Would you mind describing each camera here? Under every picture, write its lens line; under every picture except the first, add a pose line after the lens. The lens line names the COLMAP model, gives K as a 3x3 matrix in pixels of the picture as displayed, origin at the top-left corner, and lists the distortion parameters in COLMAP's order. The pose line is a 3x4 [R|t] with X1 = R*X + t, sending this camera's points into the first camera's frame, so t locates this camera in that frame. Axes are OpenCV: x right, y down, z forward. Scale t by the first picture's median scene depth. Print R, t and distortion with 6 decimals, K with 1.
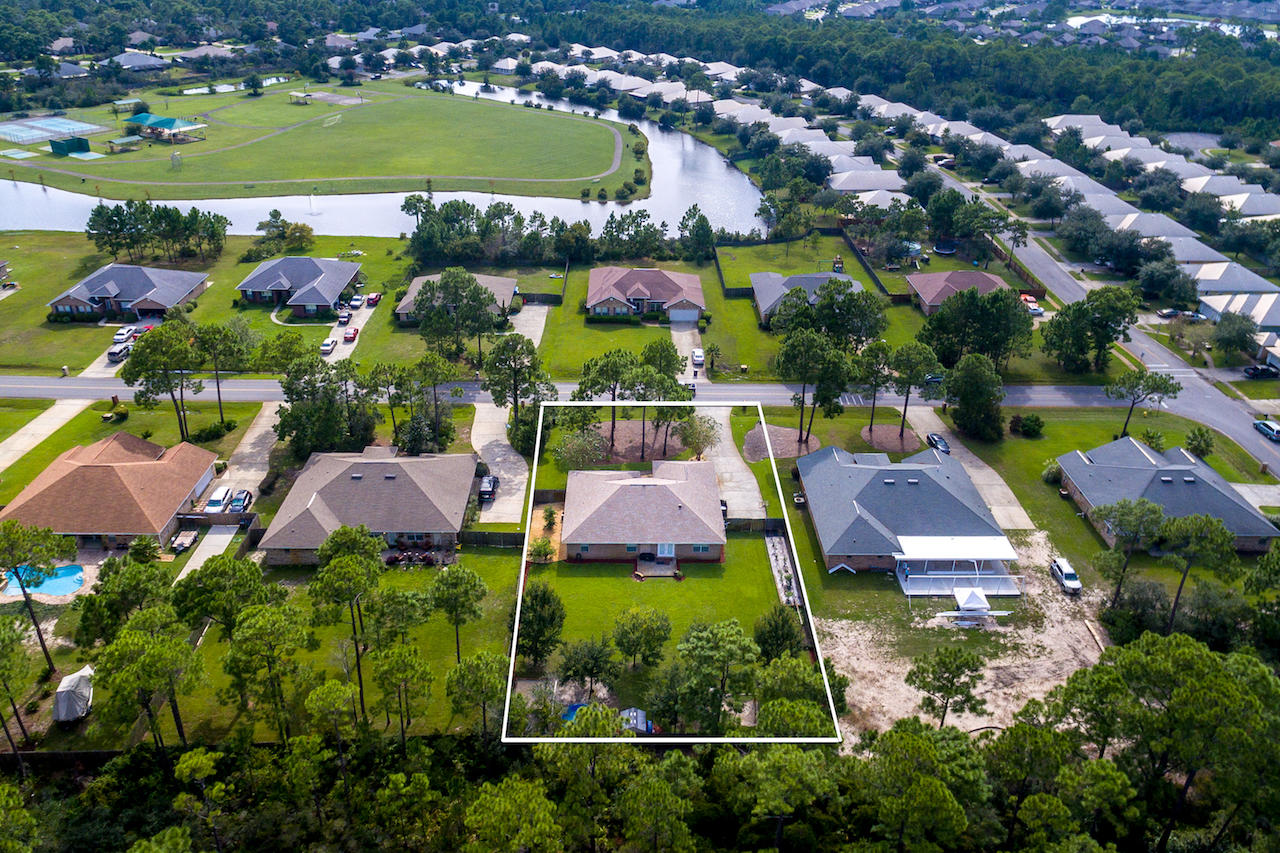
lens RADIAL K [[906.2, 0, 662.3], [0, 906.2, 421.9], [0, 0, 1]] dist [0.001545, 0.000235]
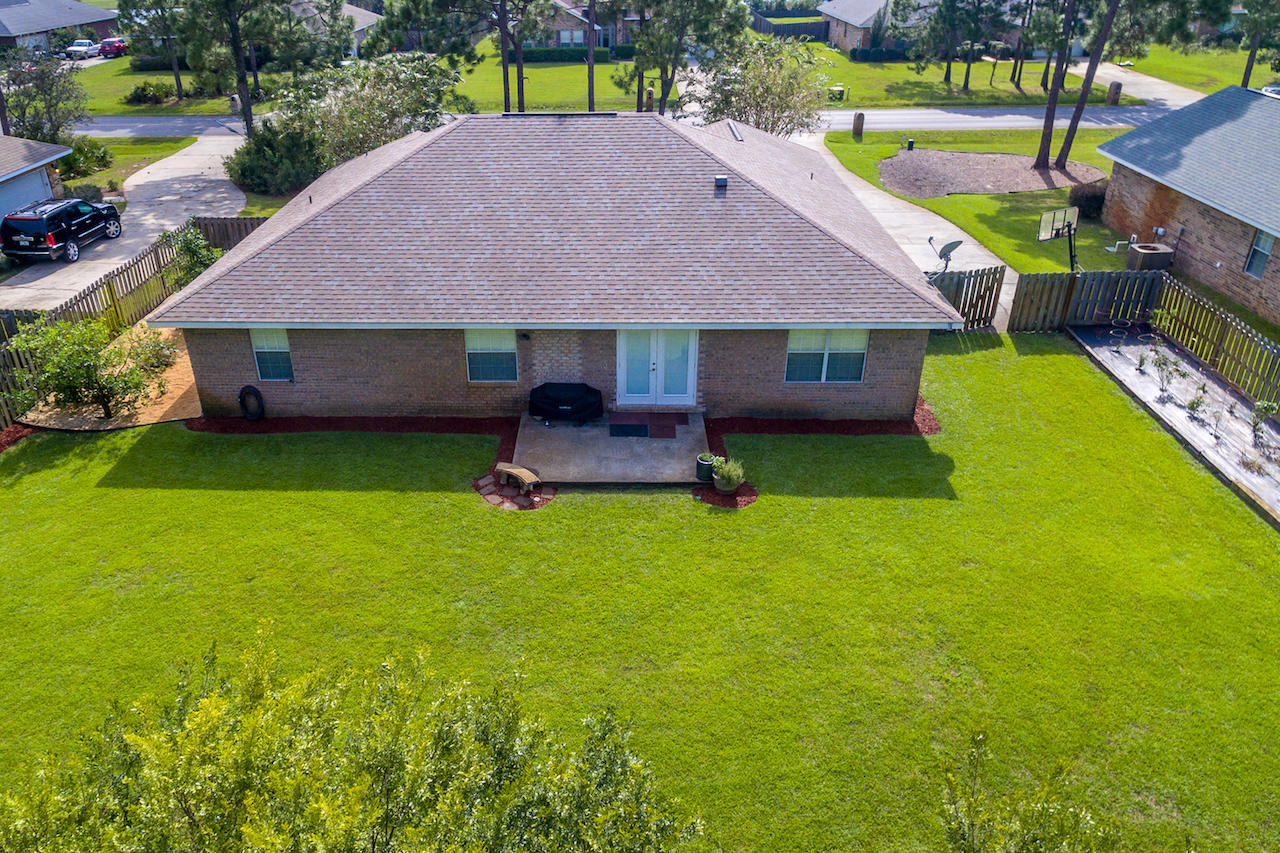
lens RADIAL K [[911.5, 0, 589.0], [0, 911.5, 428.8], [0, 0, 1]] dist [0.002774, 0.000612]
pose [[0.996993, -0.003328, -0.077419, 0.003100], [0.002889, 0.999979, -0.005779, 0.102908], [0.077437, 0.005538, 0.996982, 0.520466]]
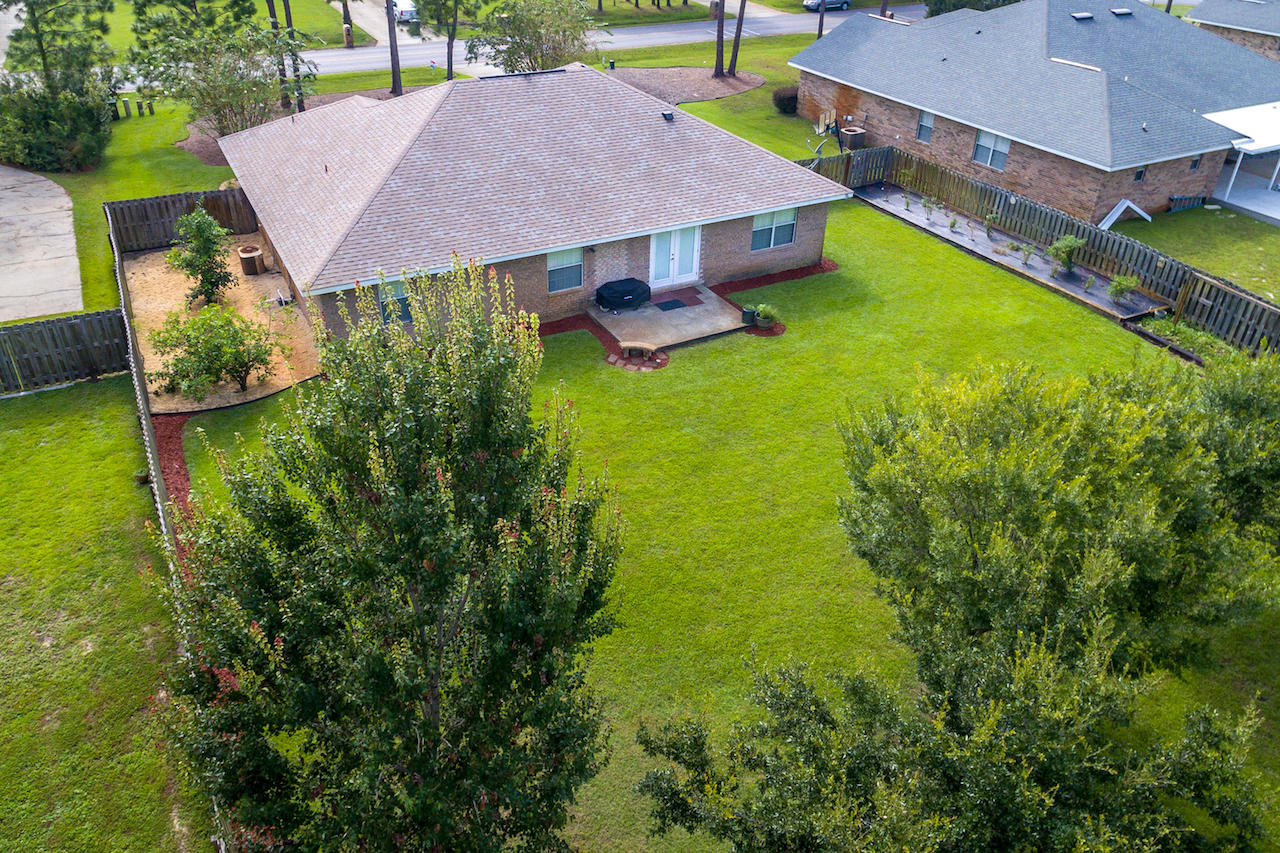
lens RADIAL K [[910.0, 0, 617.0], [0, 910.0, 408.8], [0, 0, 1]] dist [-0.002332, 0.000694]
pose [[0.895750, -0.244562, 0.371243, -0.086842], [0.216847, 0.969365, 0.115366, 0.099054], [-0.388084, -0.022836, 0.921341, 0.487583]]
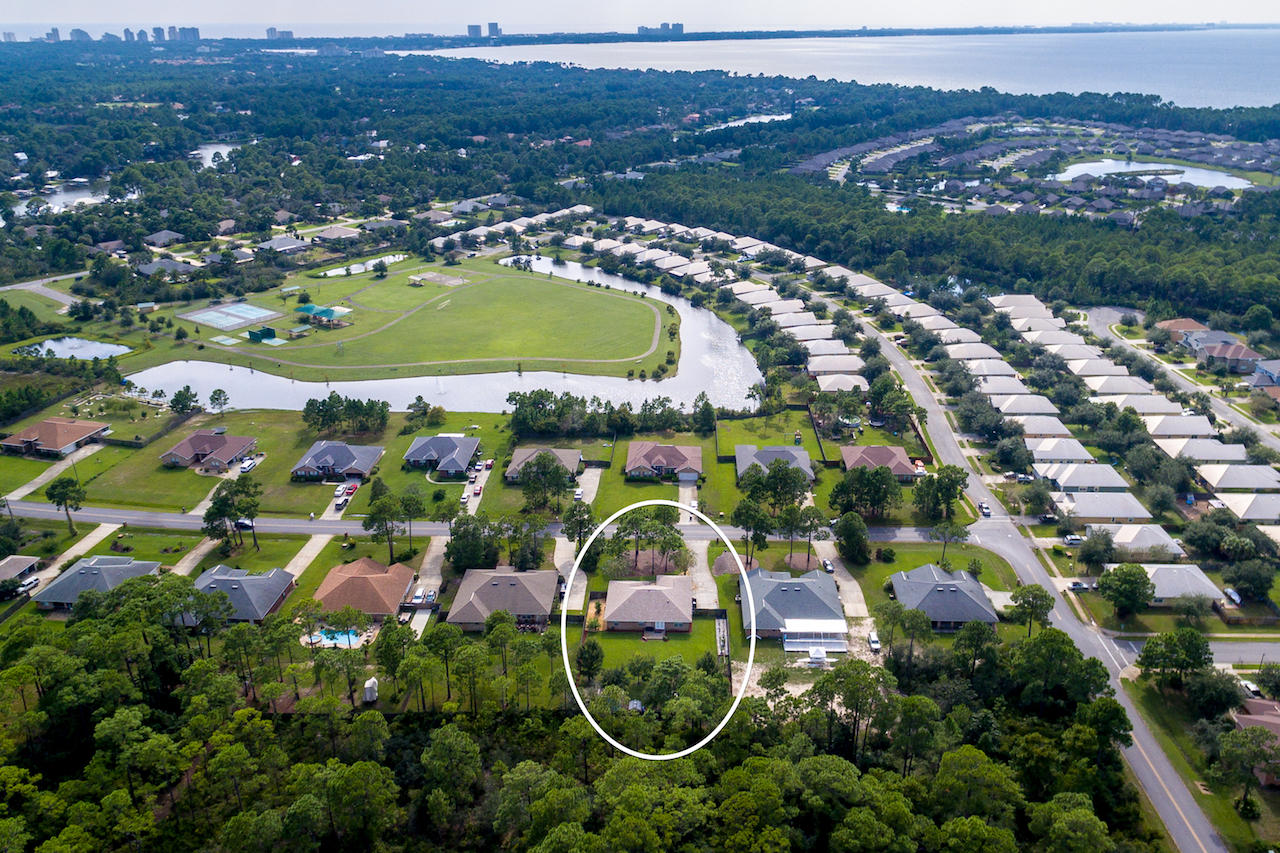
lens RADIAL K [[906.2, 0, 662.3], [0, 906.2, 421.9], [0, 0, 1]] dist [0.001545, 0.000235]
pose [[0.997843, -0.002958, -0.065579, 0.087560], [-0.003892, 0.994561, -0.104083, -0.053267], [0.065530, 0.104114, 0.992404, -0.589066]]
